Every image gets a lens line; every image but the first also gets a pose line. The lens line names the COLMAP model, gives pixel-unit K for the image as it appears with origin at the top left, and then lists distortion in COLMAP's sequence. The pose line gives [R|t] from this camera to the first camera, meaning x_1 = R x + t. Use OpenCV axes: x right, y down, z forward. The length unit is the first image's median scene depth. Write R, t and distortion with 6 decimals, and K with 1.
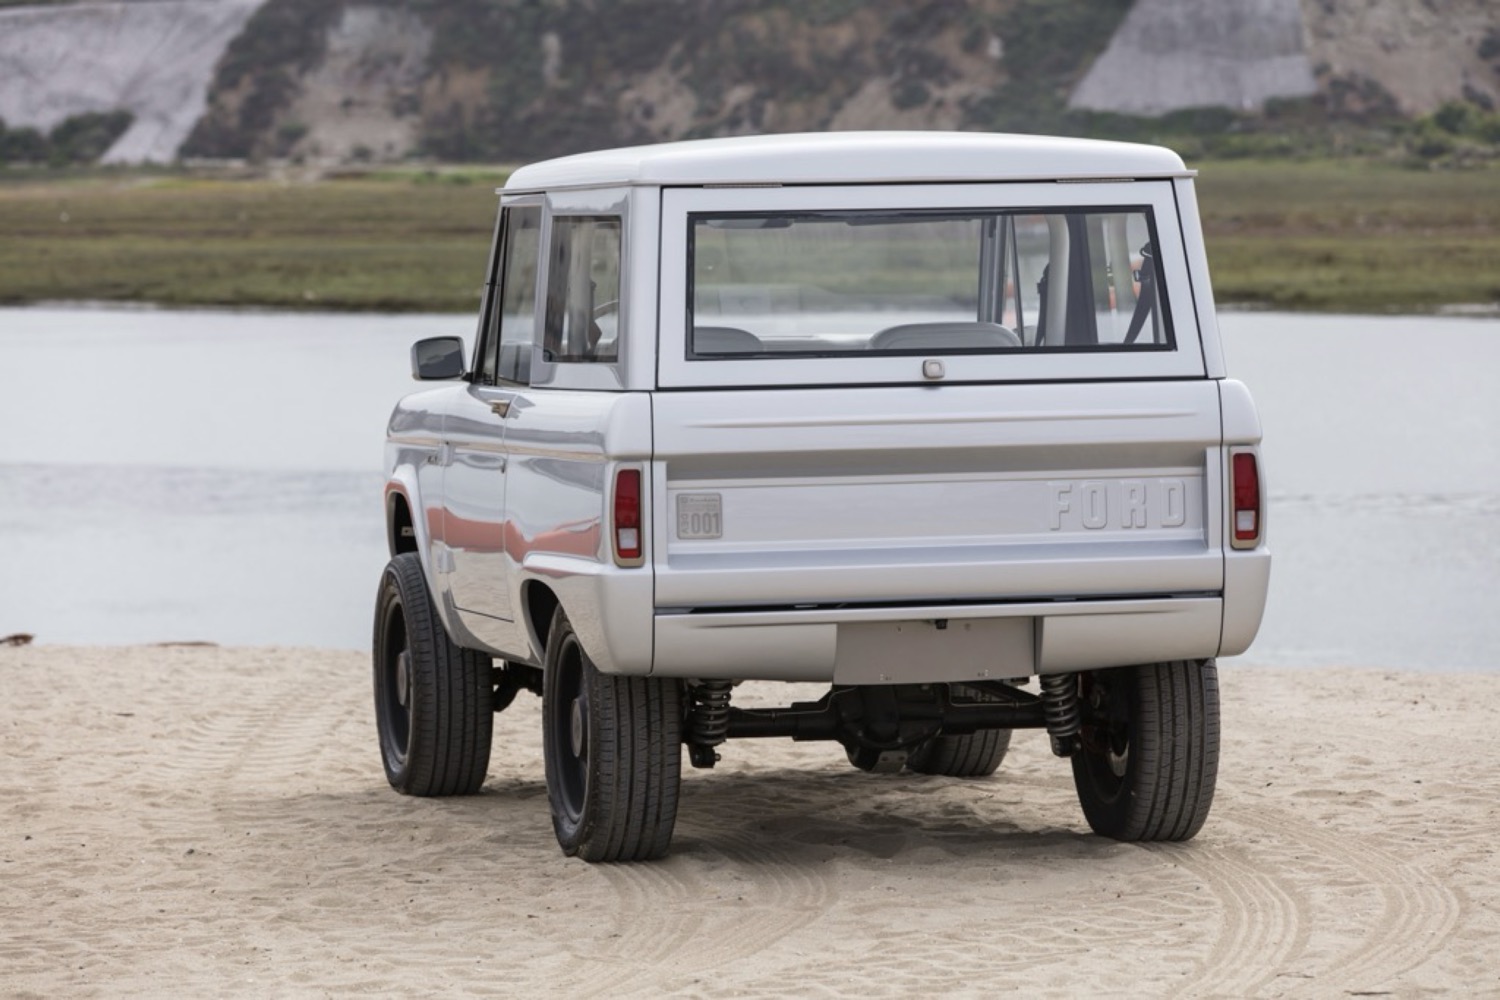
lens RADIAL K [[6767.8, 0, 750.0], [0, 6767.8, 500.0], [0, 0, 1]] dist [-0.013939, -9.141246]
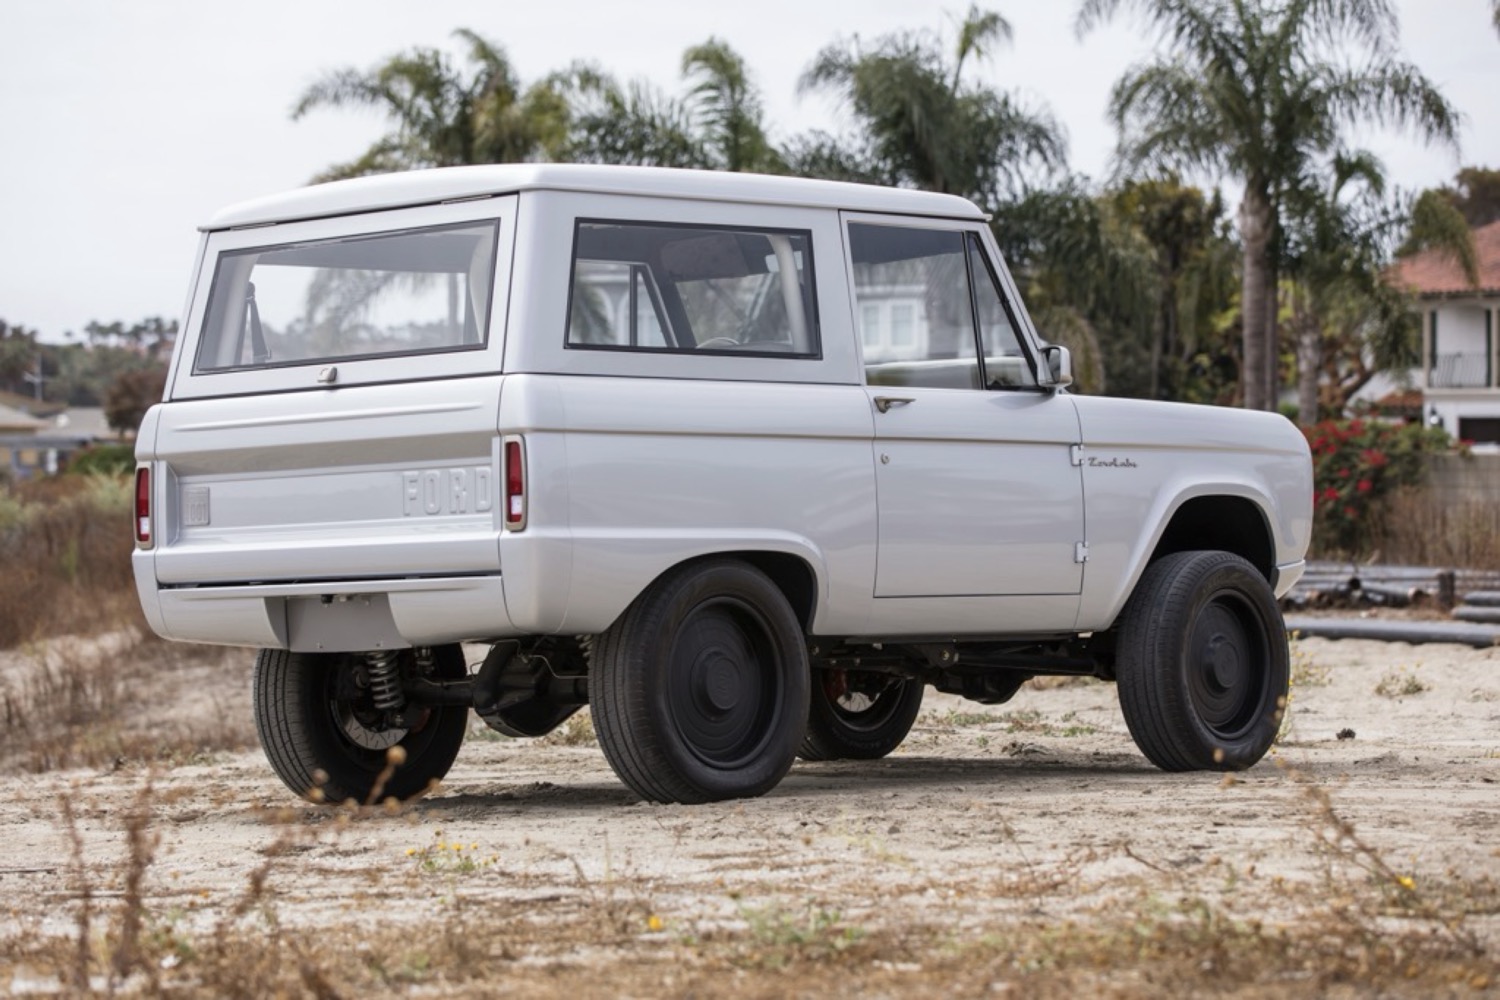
lens RADIAL K [[4353.9, 0, 750.0], [0, 4353.9, 500.0], [0, 0, 1]] dist [-0.100909, -0.556999]
pose [[0.569488, -0.018919, -0.821782, 0.659118], [-0.009549, 0.999515, -0.029628, 0.022407], [0.821944, 0.024720, 0.569031, 0.634730]]
